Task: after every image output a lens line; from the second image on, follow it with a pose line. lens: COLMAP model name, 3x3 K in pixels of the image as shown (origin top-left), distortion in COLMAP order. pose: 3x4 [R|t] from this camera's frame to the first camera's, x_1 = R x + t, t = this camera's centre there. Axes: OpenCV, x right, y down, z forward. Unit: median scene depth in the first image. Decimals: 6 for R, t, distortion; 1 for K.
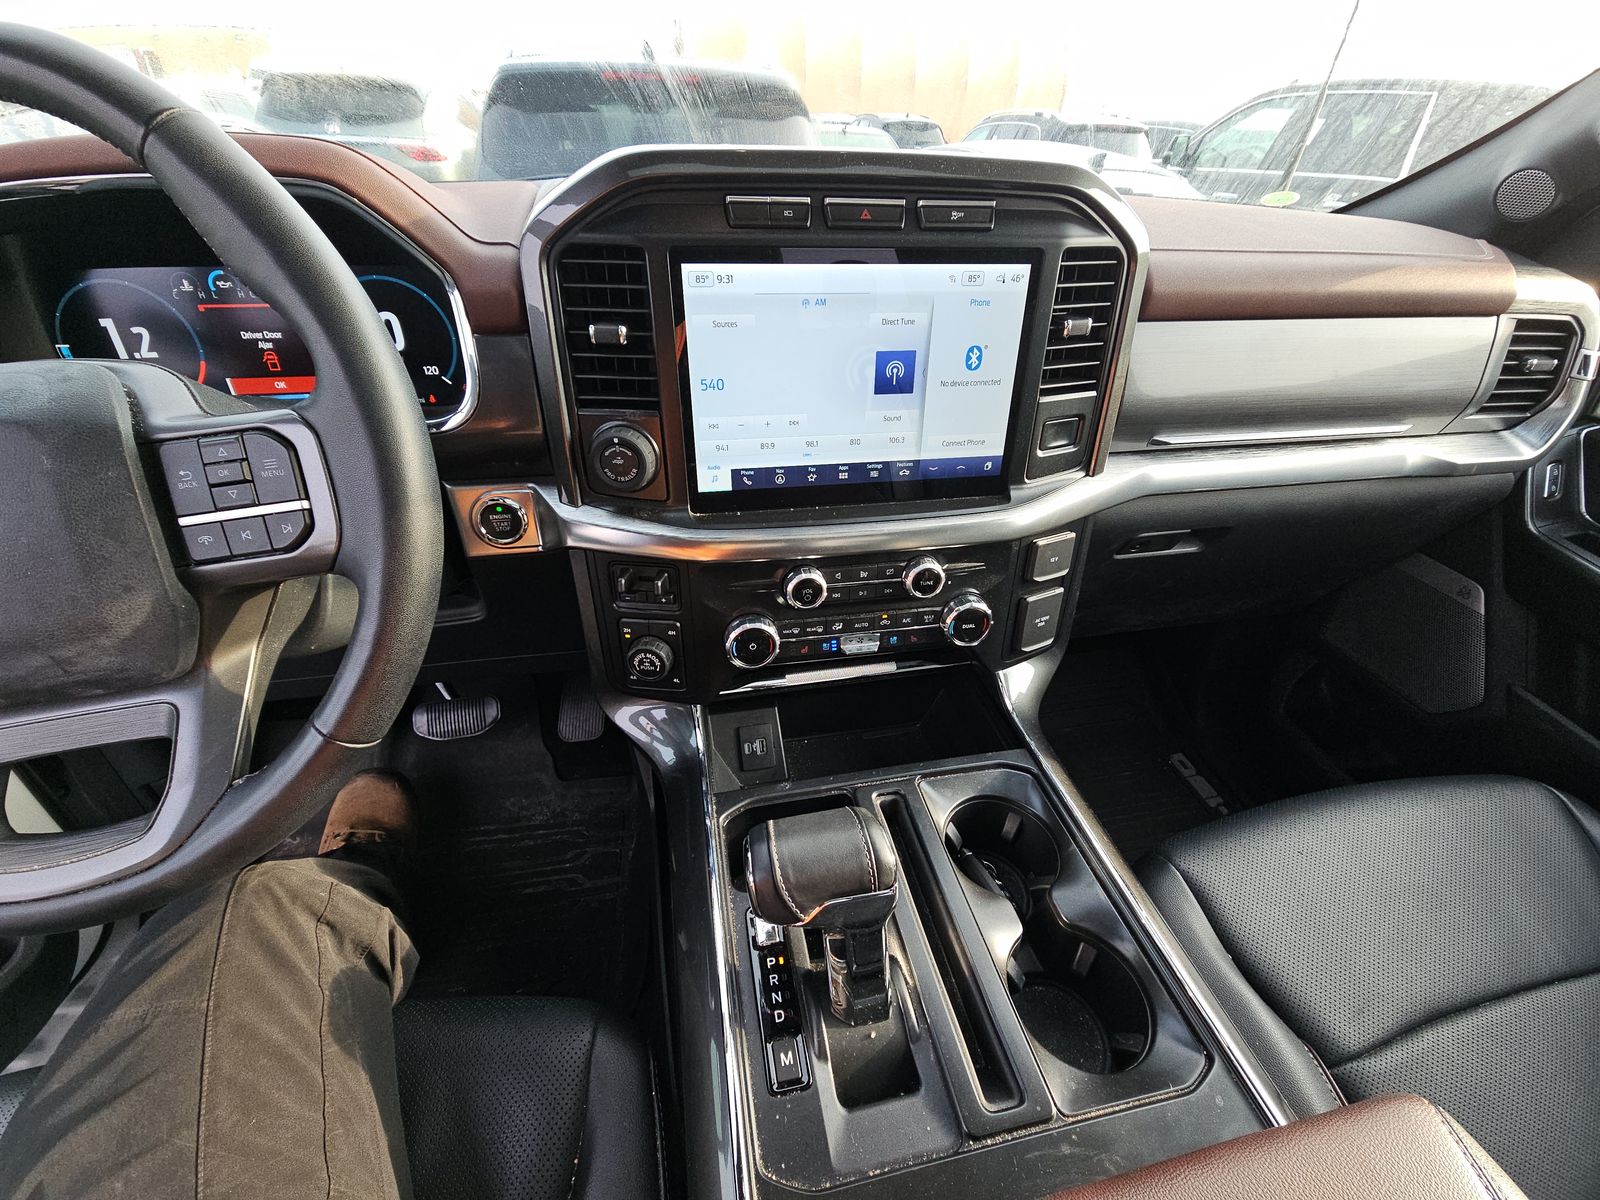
lens RADIAL K [[654.0, 0, 799.1], [0, 654.0, 569.5], [0, 0, 1]] dist [0.001684, 0.000266]
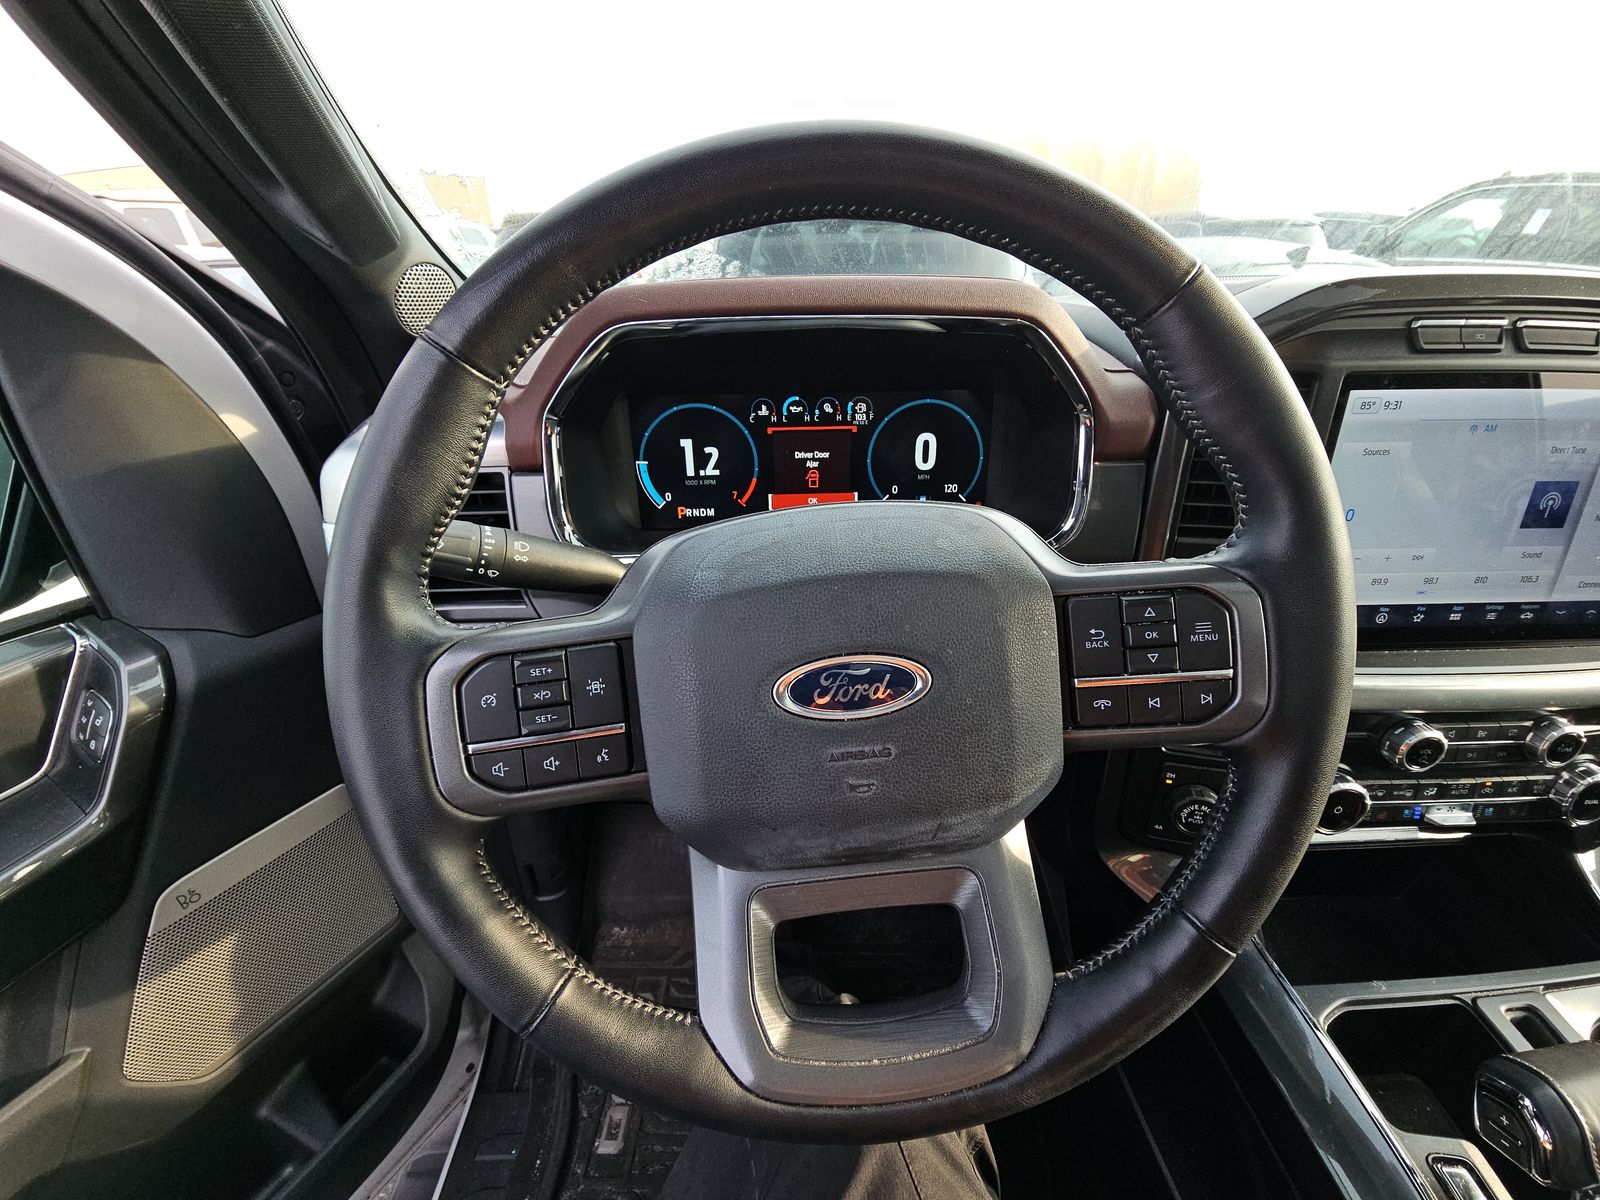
lens RADIAL K [[643.7, 0, 756.4], [0, 643.7, 568.8], [0, 0, 1]] dist [-0.014601, -0.000328]
pose [[0.983850, 0.037348, -0.175053, -0.710660], [-0.057563, 0.992054, -0.111868, -0.060292], [0.169484, 0.120138, 0.978183, 0.015486]]
